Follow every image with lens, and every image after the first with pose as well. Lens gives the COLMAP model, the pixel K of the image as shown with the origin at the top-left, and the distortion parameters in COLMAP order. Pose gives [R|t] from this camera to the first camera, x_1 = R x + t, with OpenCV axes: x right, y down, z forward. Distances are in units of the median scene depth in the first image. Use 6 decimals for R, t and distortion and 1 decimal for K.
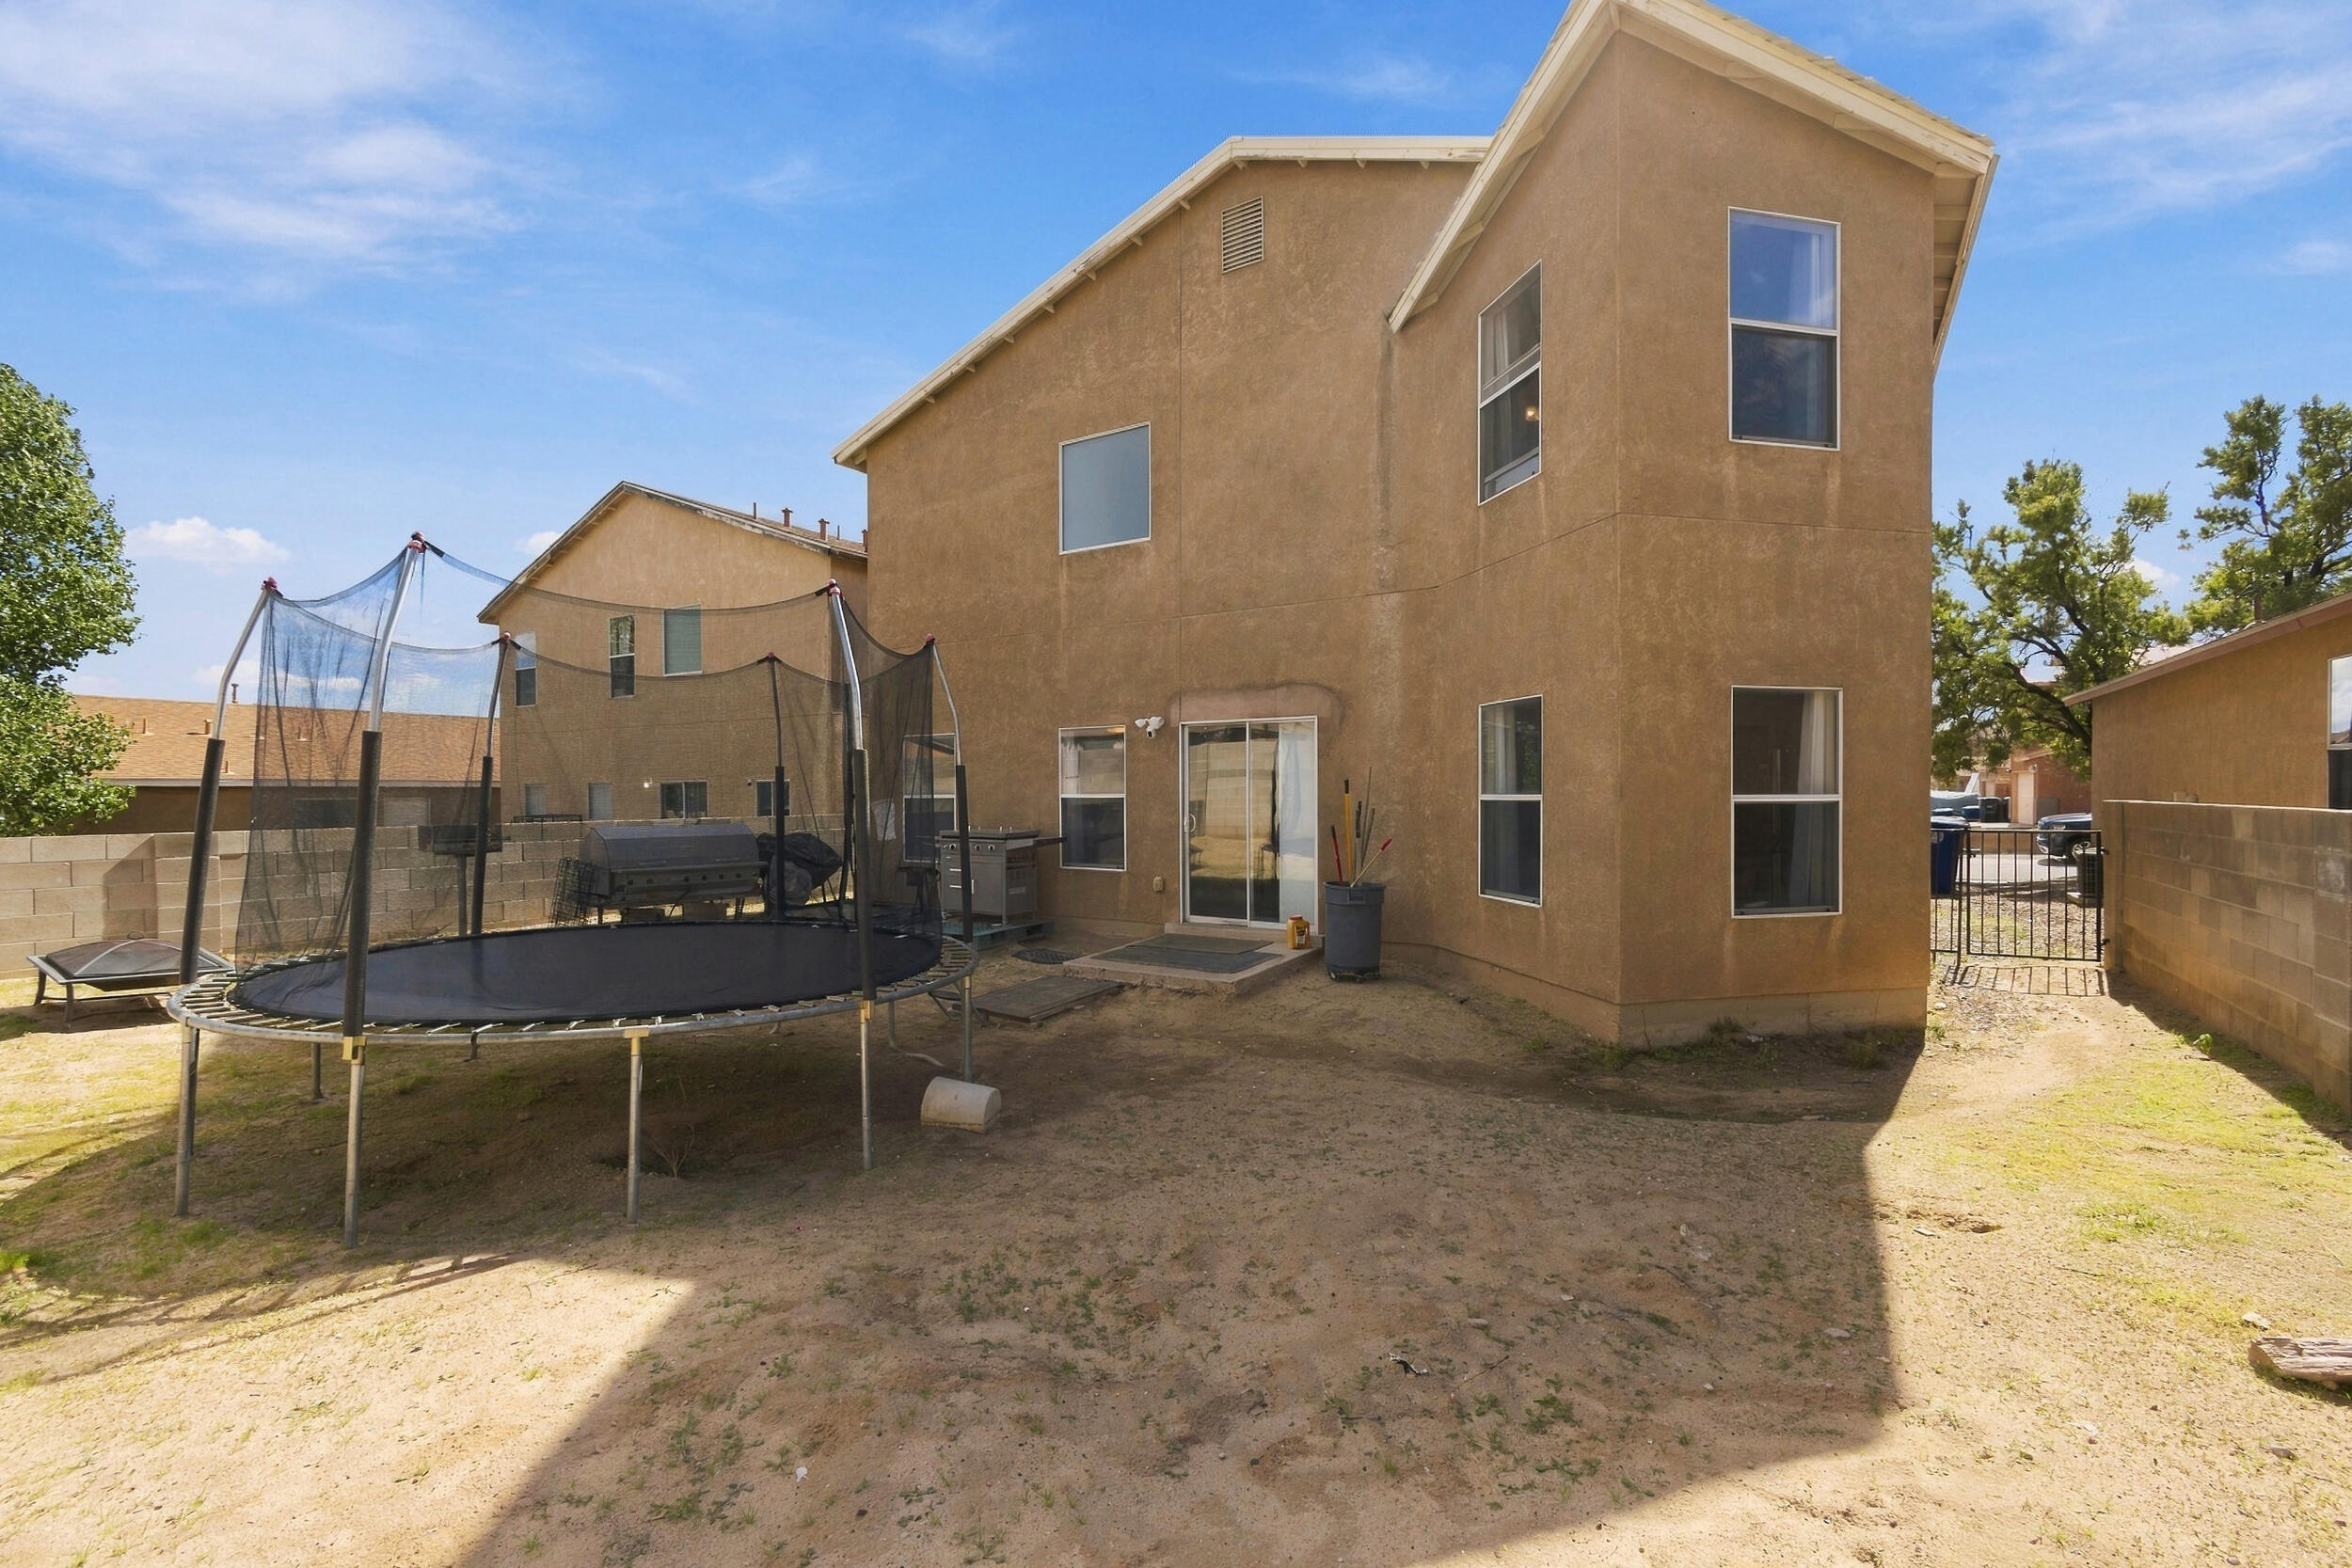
lens RADIAL K [[1031.6, 0, 1176.0], [0, 1031.6, 784.0], [0, 0, 1]] dist [0.000536, -0.000057]
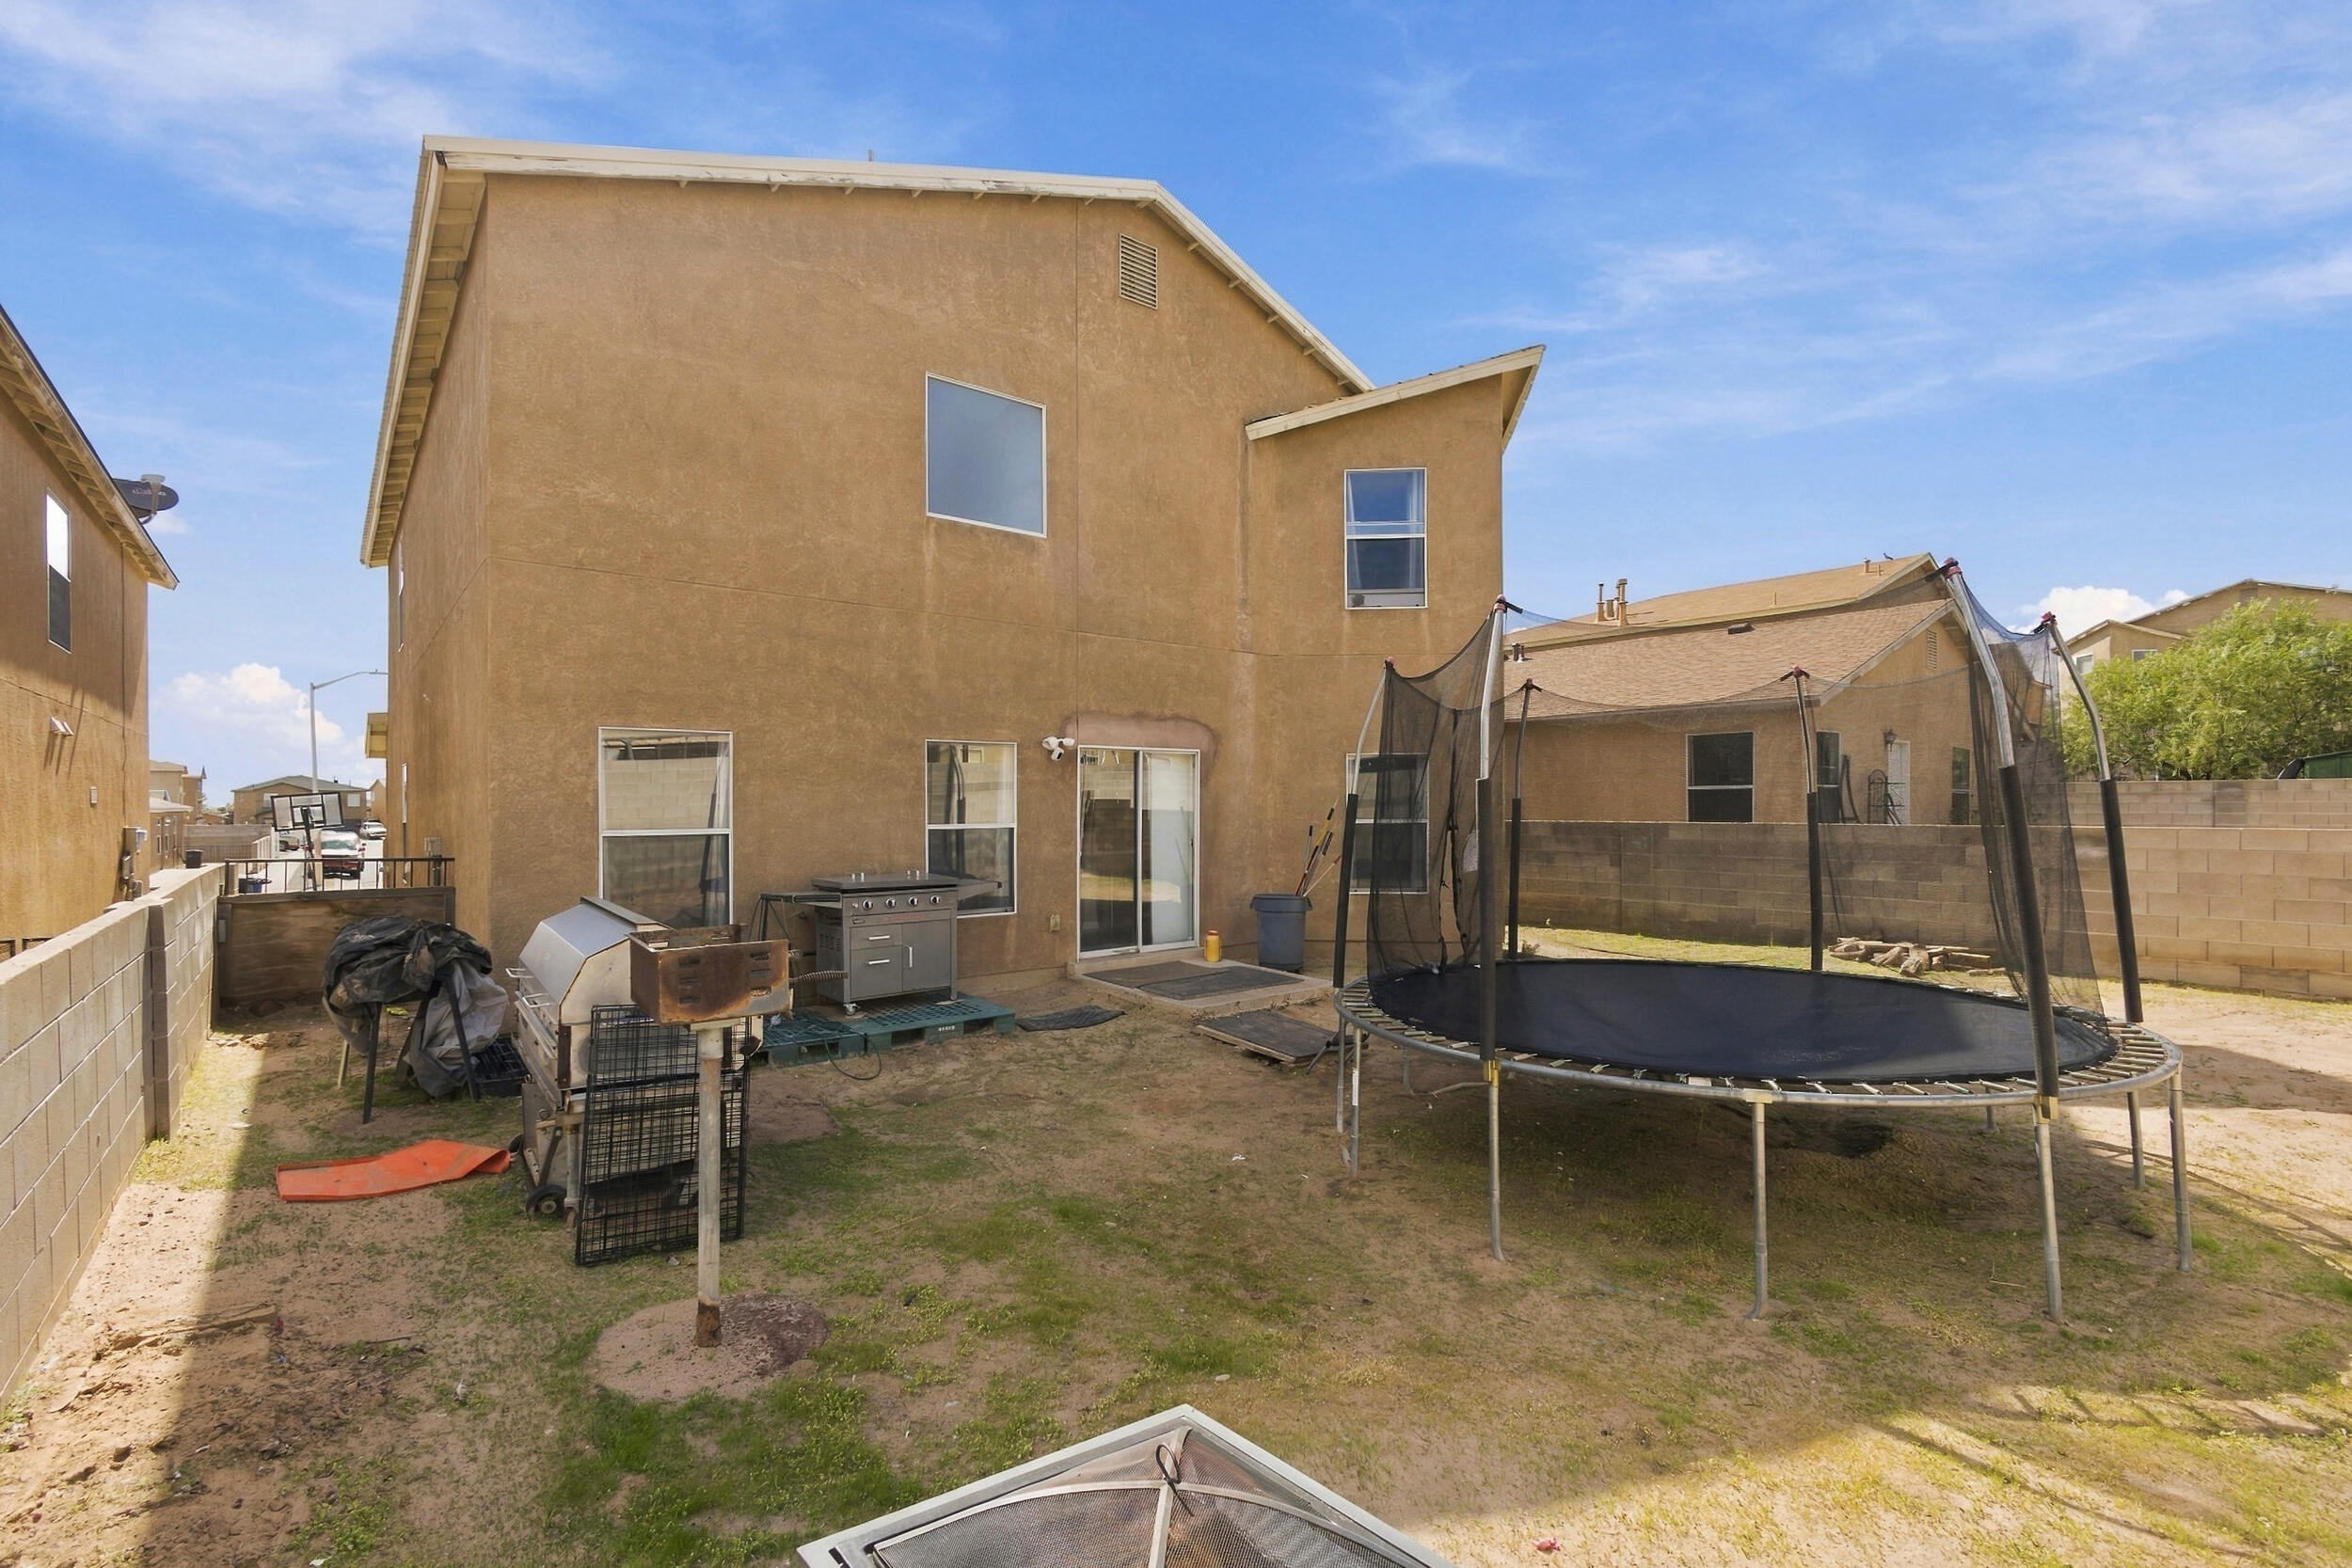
lens RADIAL K [[1028.0, 0, 1174.5], [0, 1028.0, 809.9], [0, 0, 1]] dist [0.000950, 0.000153]
pose [[0.303312, 0.004252, 0.952882, -0.894669], [0.005136, 0.999968, -0.006097, 0.005017], [-0.952878, 0.006743, 0.303280, 0.667608]]
